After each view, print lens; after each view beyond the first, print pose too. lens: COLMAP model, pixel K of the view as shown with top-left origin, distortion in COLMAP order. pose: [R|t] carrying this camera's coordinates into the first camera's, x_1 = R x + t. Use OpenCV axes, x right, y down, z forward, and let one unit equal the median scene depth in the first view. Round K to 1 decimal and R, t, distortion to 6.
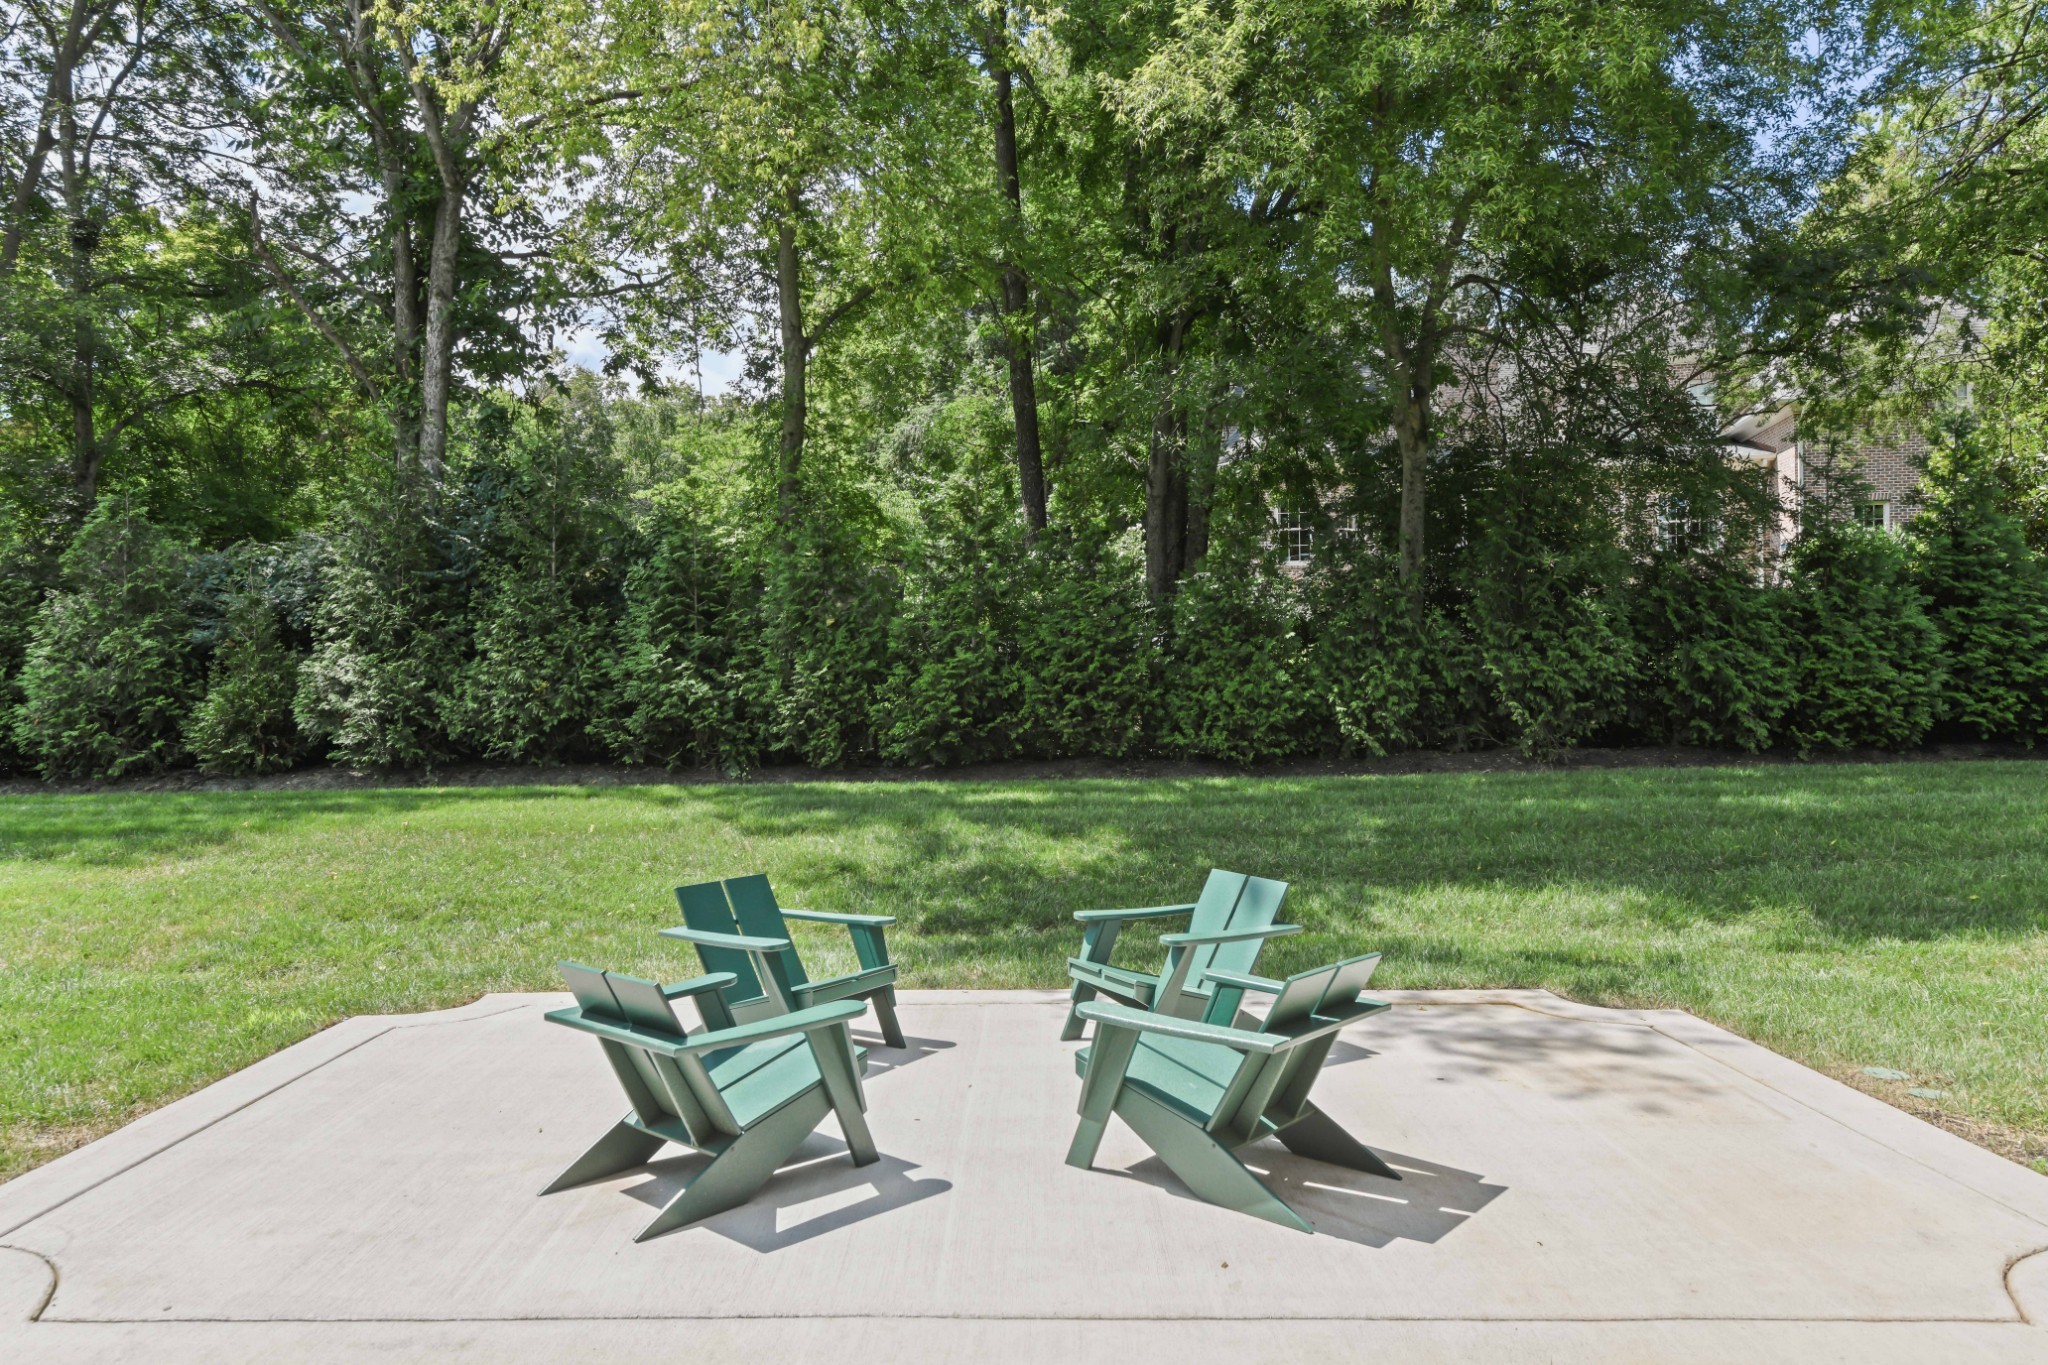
lens RADIAL K [[987.5, 0, 1024.0], [0, 987.5, 682.5], [0, 0, 1]] dist [-0.000235, -0.000192]
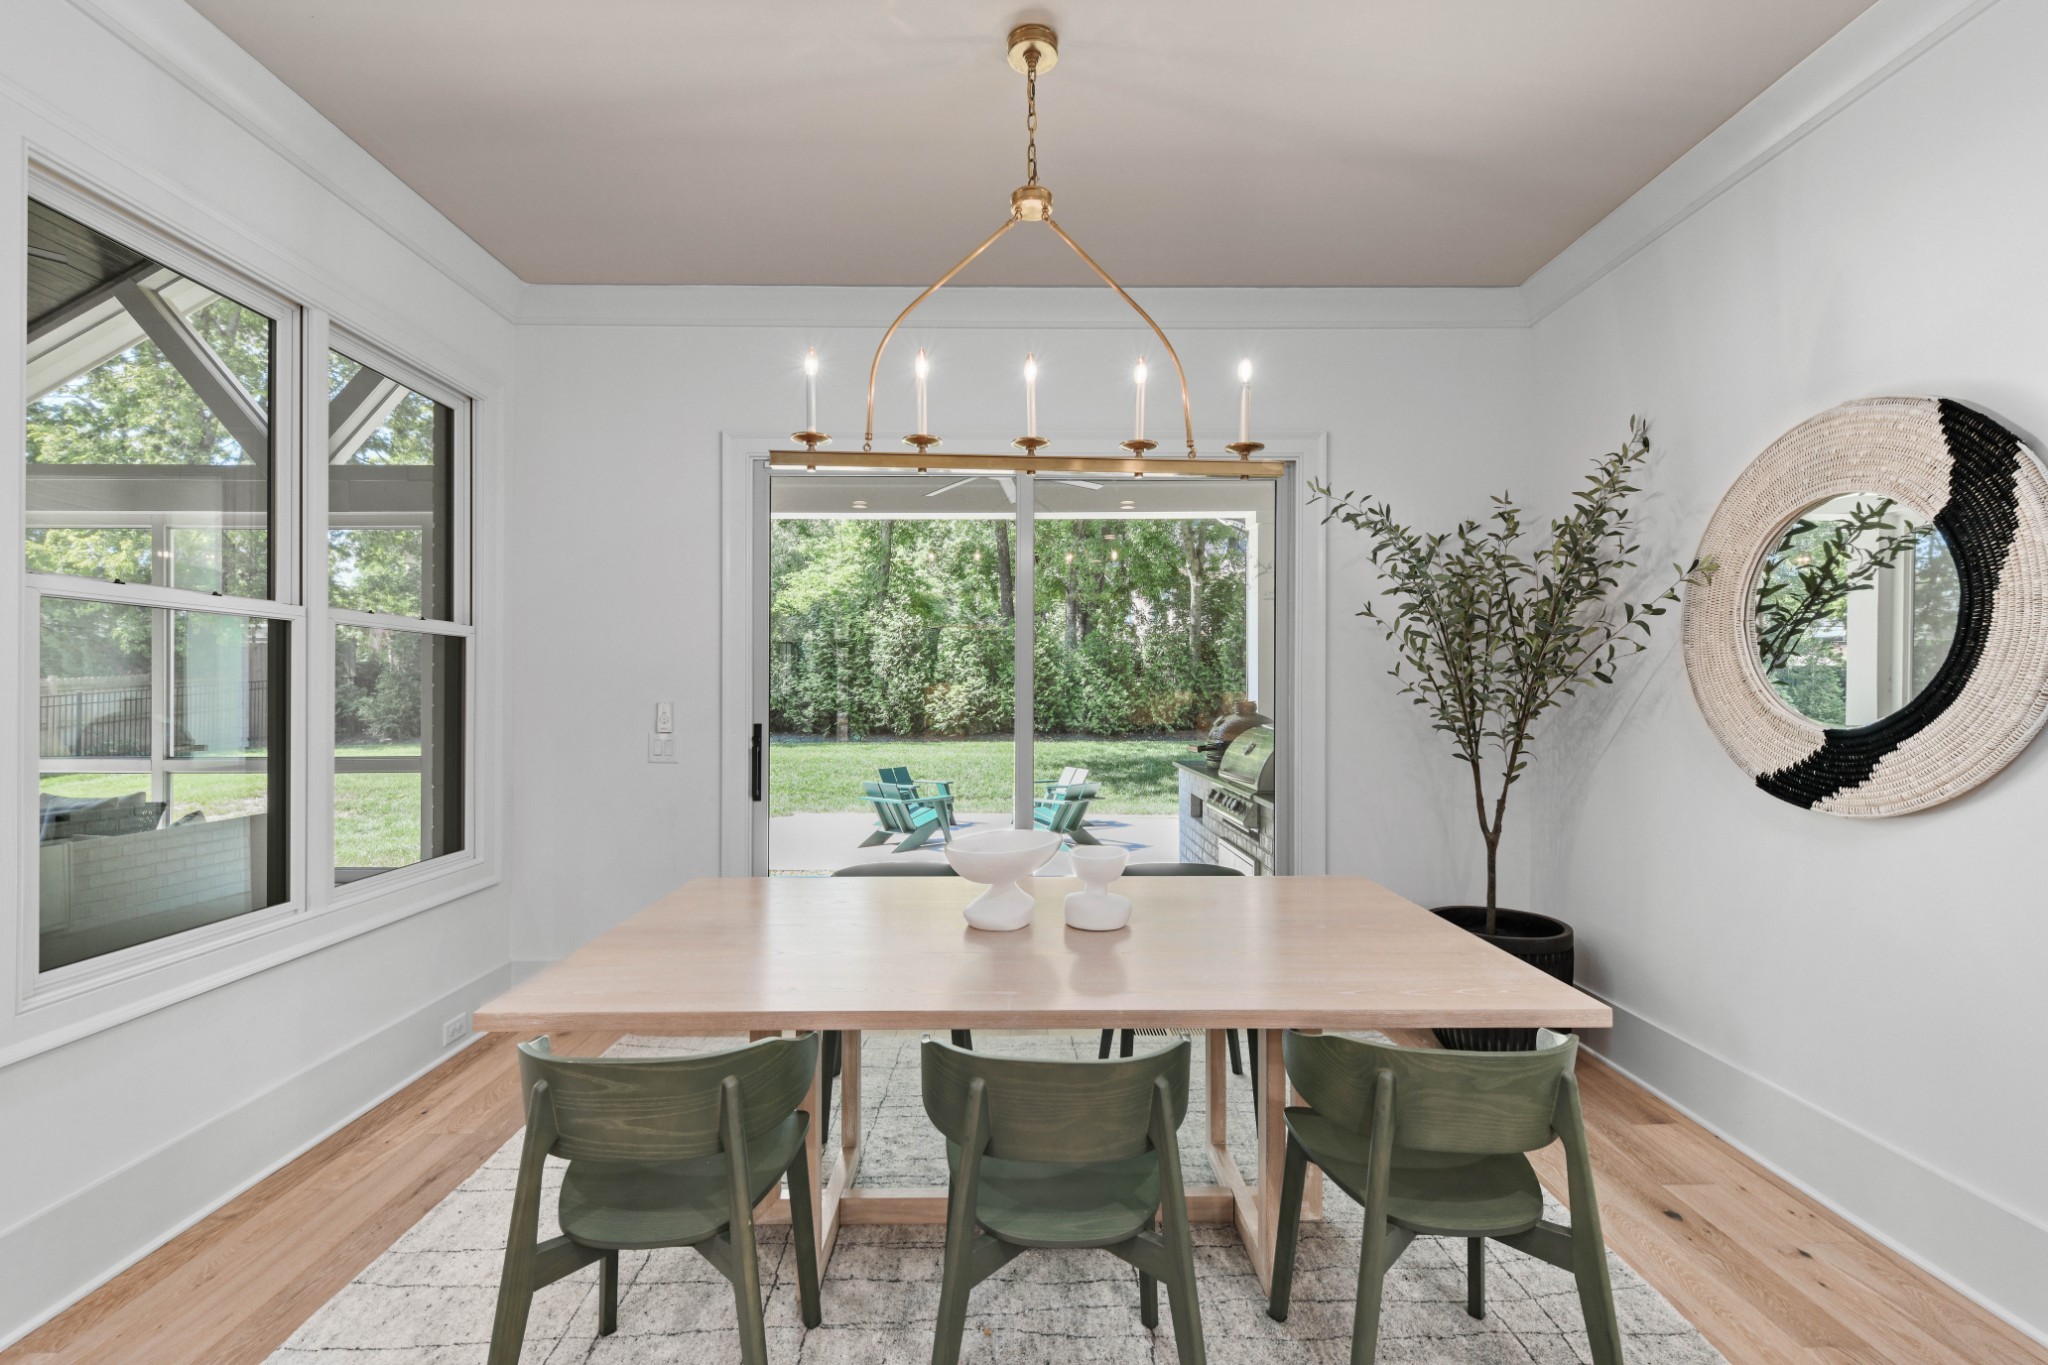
lens RADIAL K [[987.5, 0, 1024.0], [0, 987.5, 682.5], [0, 0, 1]] dist [-0.000235, -0.000192]
pose [[0.999765, 0.011295, 0.018517, 0.008839], [-0.011378, 0.999926, 0.004379, -0.034769], [-0.018466, -0.004588, 0.999819, -1.044280]]
